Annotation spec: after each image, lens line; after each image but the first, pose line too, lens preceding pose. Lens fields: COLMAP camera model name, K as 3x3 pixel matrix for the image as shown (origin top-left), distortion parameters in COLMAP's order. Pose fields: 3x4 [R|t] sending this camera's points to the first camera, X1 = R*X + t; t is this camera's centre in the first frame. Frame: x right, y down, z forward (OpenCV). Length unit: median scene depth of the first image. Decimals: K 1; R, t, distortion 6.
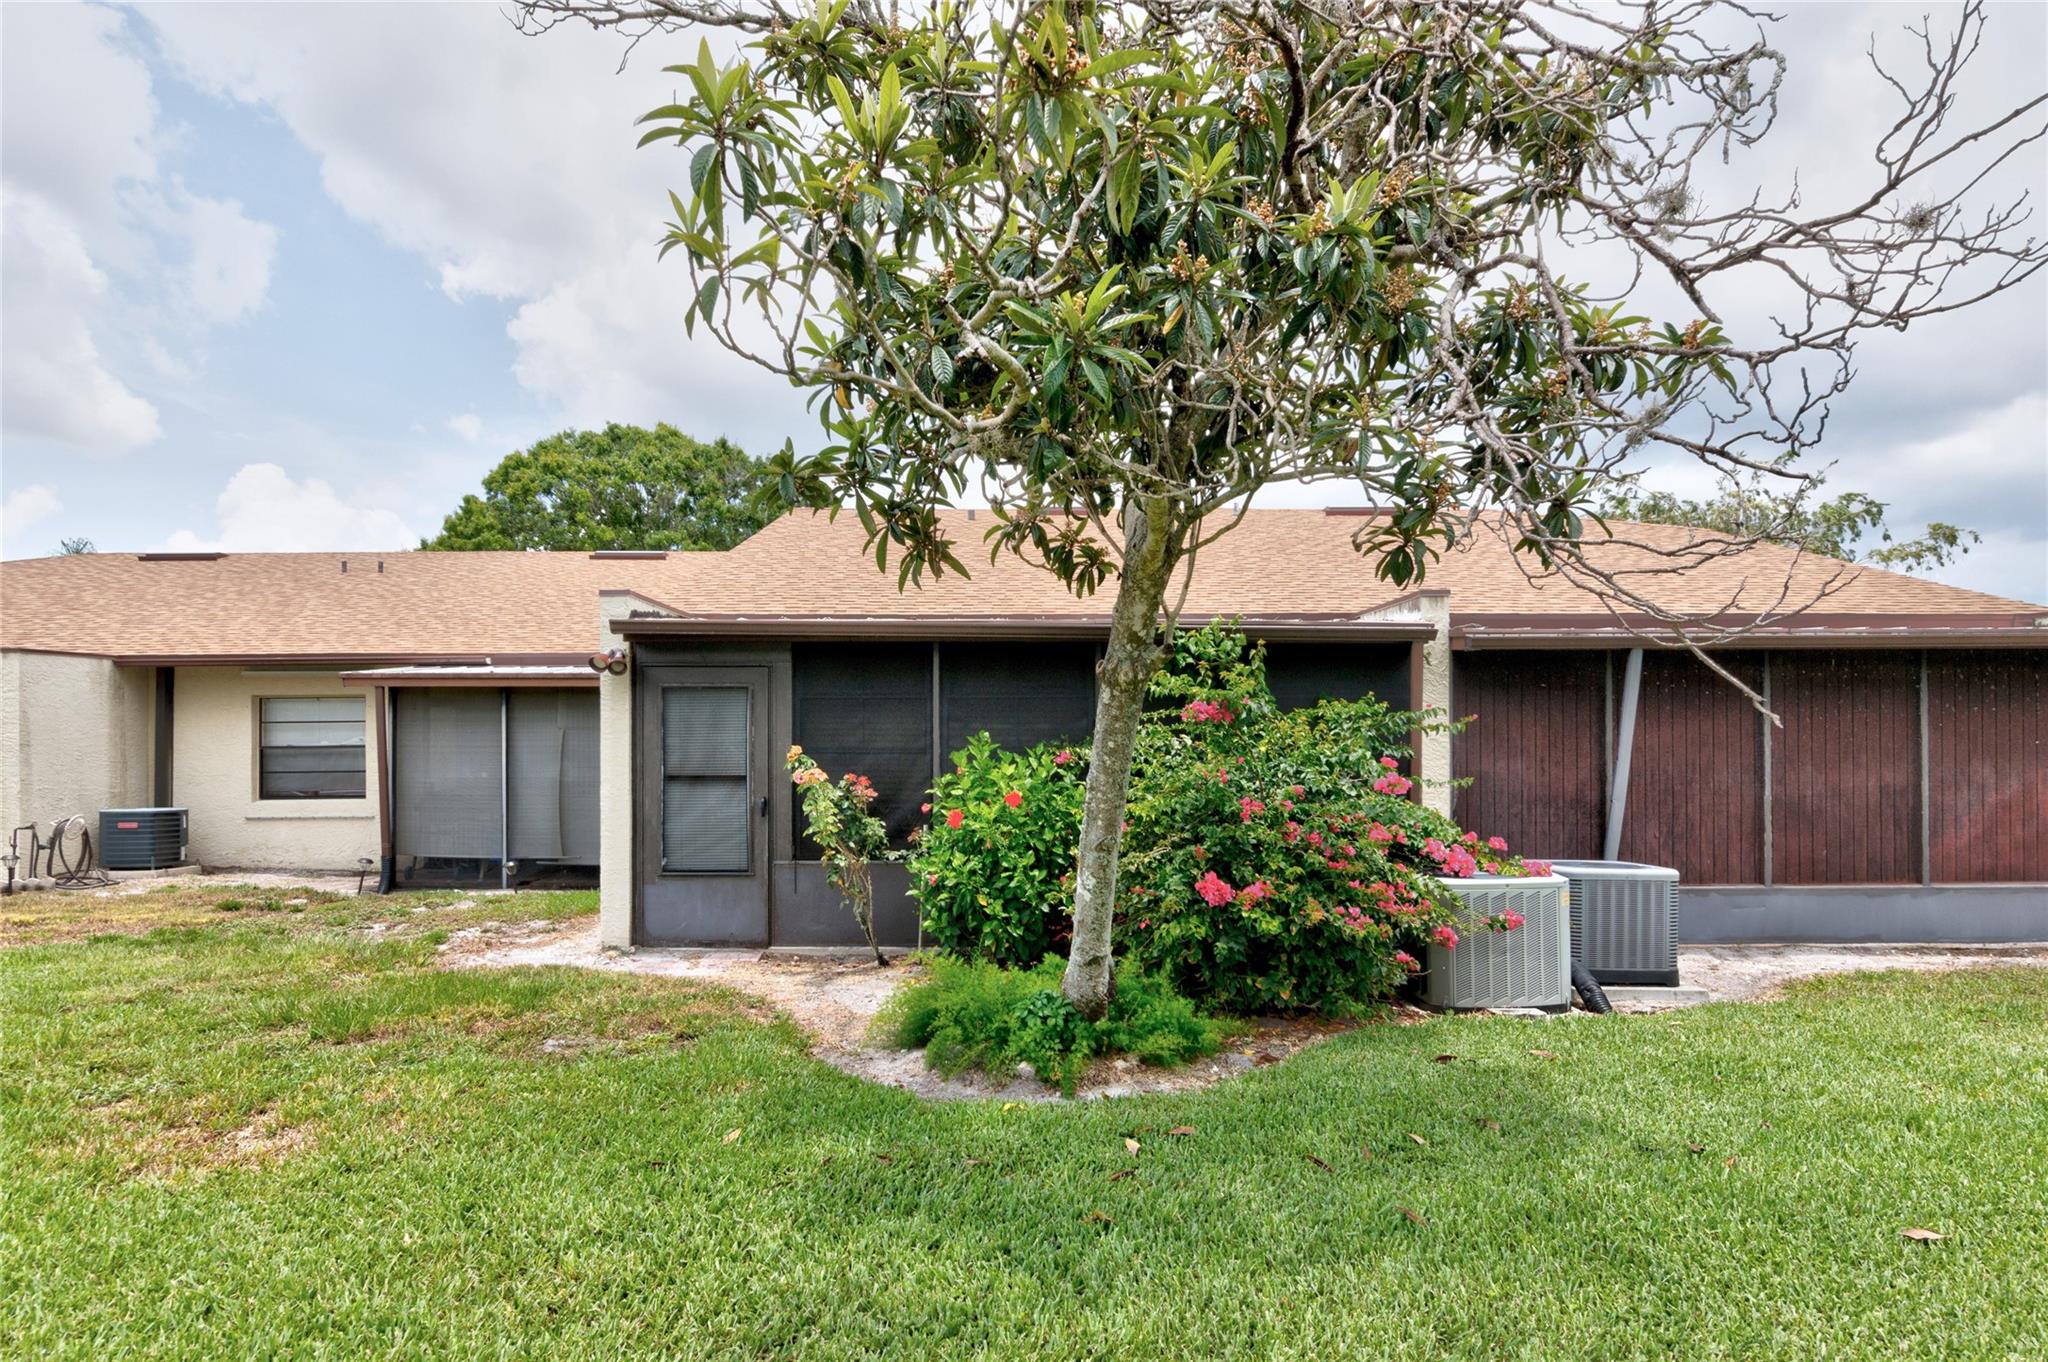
lens RADIAL K [[1168.8, 0, 1023.9], [0, 1168.8, 738.2], [0, 0, 1]] dist [-0.000807, 0.000017]
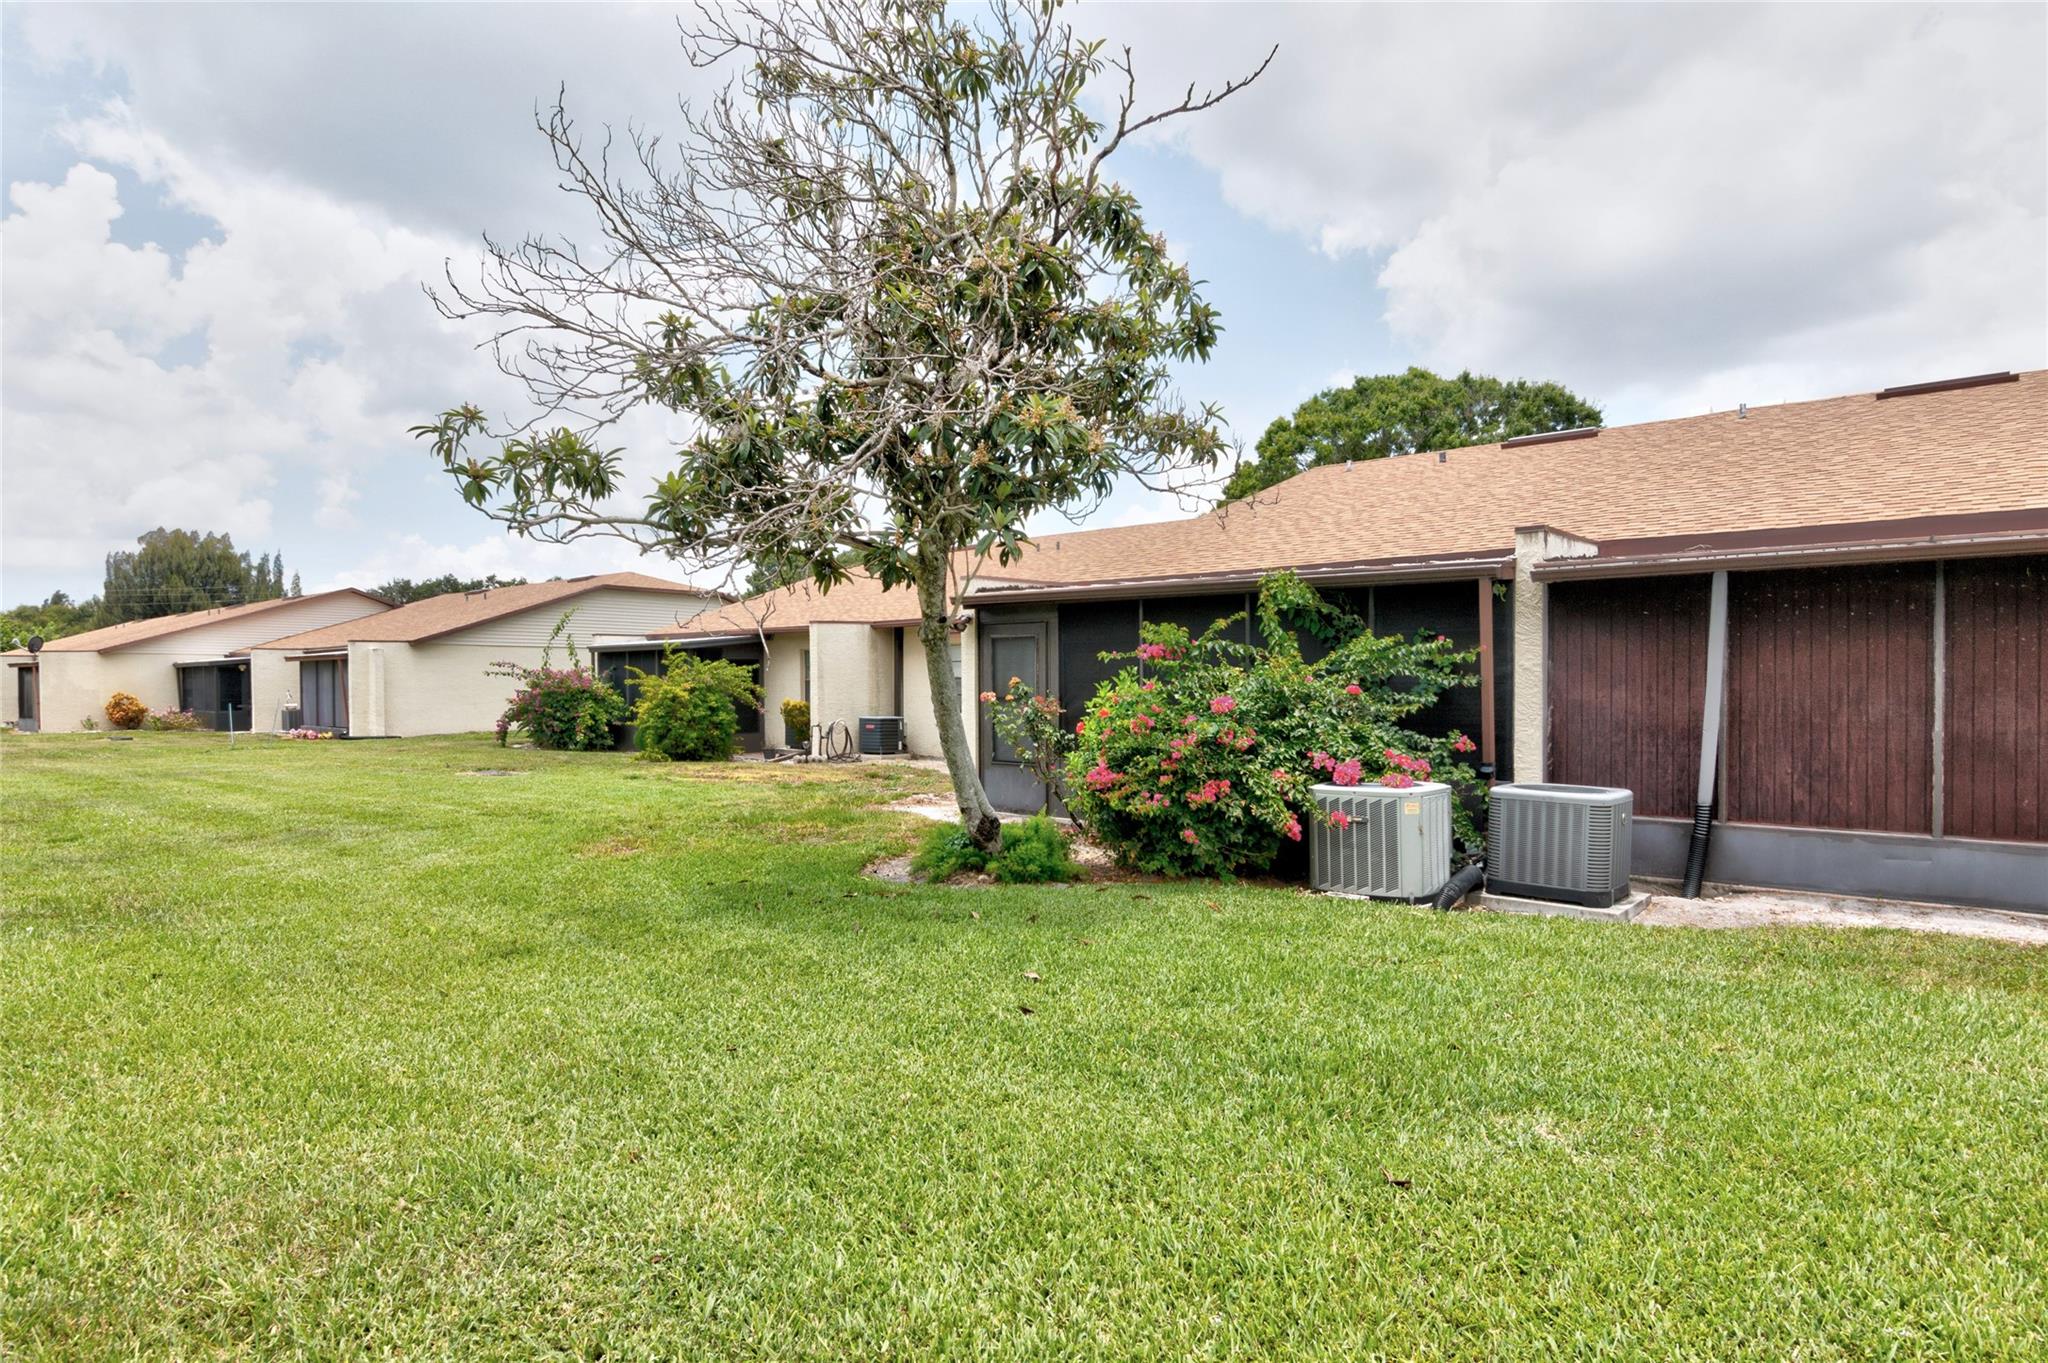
lens RADIAL K [[1185.0, 0, 1024.0], [0, 1185.0, 681.5], [0, 0, 1]] dist [0.002852, 0.001675]
pose [[0.733373, -0.000474, -0.679827, 0.498620], [0.008855, 0.999922, 0.008855, -0.000647], [0.679769, -0.012514, 0.733319, -0.060910]]
